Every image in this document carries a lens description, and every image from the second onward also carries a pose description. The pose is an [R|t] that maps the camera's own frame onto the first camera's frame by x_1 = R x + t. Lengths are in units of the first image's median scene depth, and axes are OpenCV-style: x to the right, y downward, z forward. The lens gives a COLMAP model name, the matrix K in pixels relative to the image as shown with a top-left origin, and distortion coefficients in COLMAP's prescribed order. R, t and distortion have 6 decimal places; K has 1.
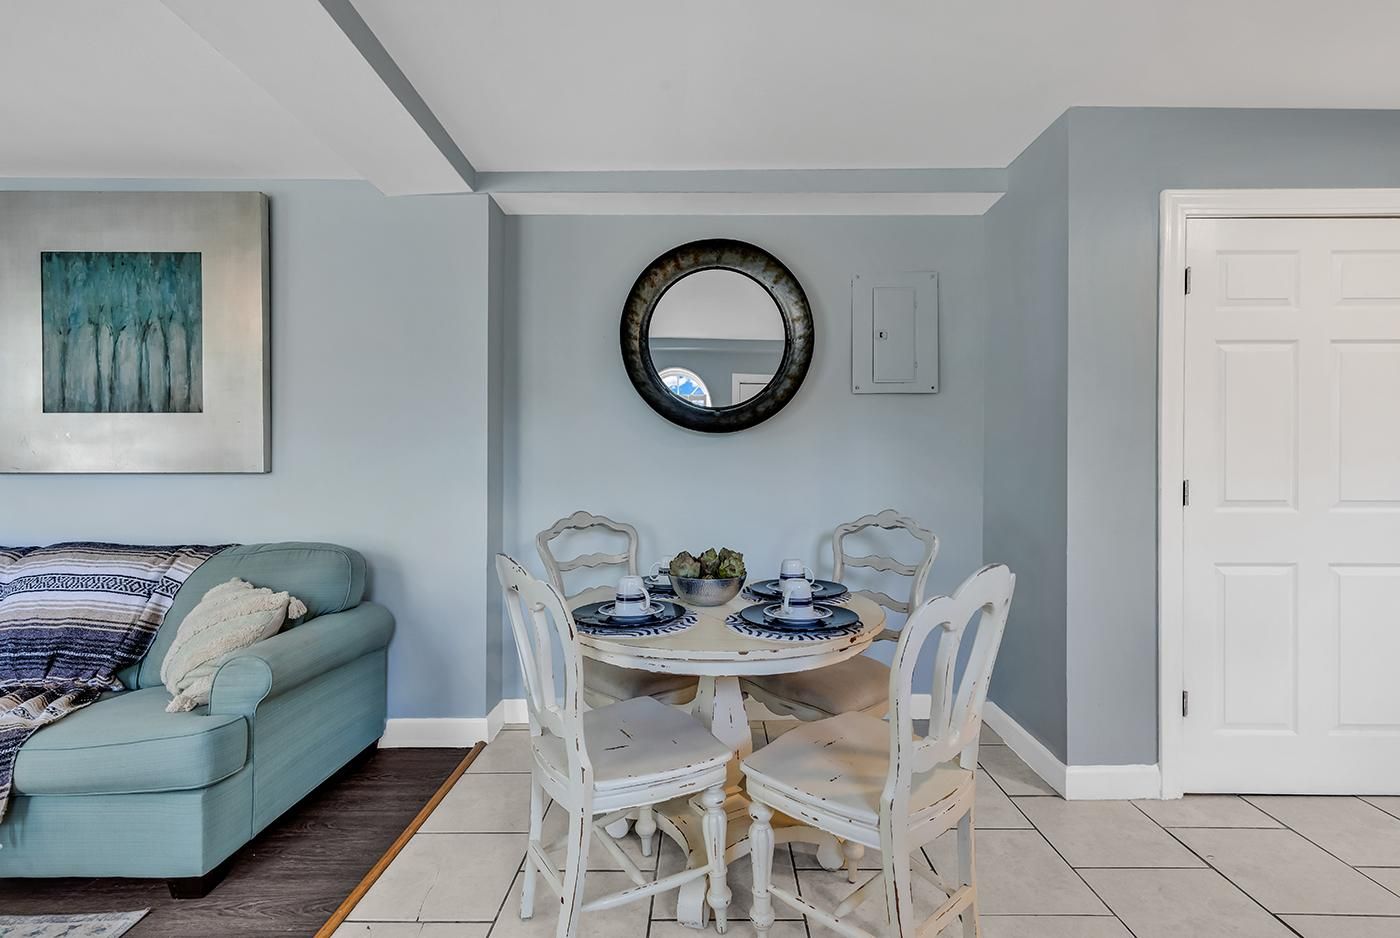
lens RADIAL K [[642.2, 0, 711.6], [0, 642.2, 468.6], [0, 0, 1]] dist [0.007524, 0.000302]
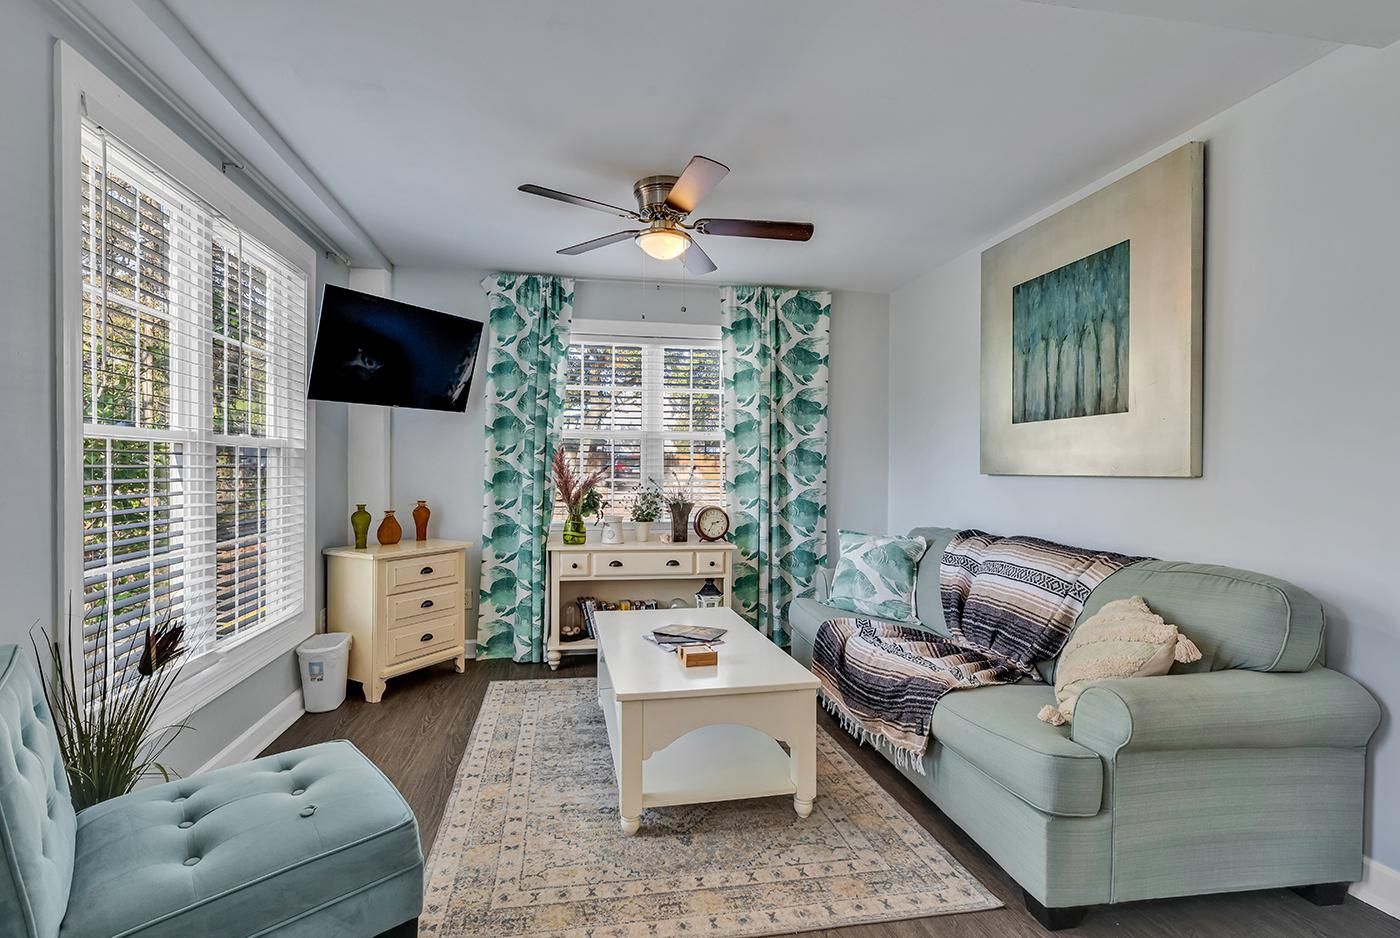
lens RADIAL K [[642.2, 0, 661.4], [0, 642.2, 476.7], [0, 0, 1]] dist [0.007524, 0.000302]
pose [[0.154936, 0.012700, -0.987843, 0.028398], [-0.005242, 0.999914, 0.012033, -0.000886], [0.987911, 0.003314, 0.154989, 0.206111]]
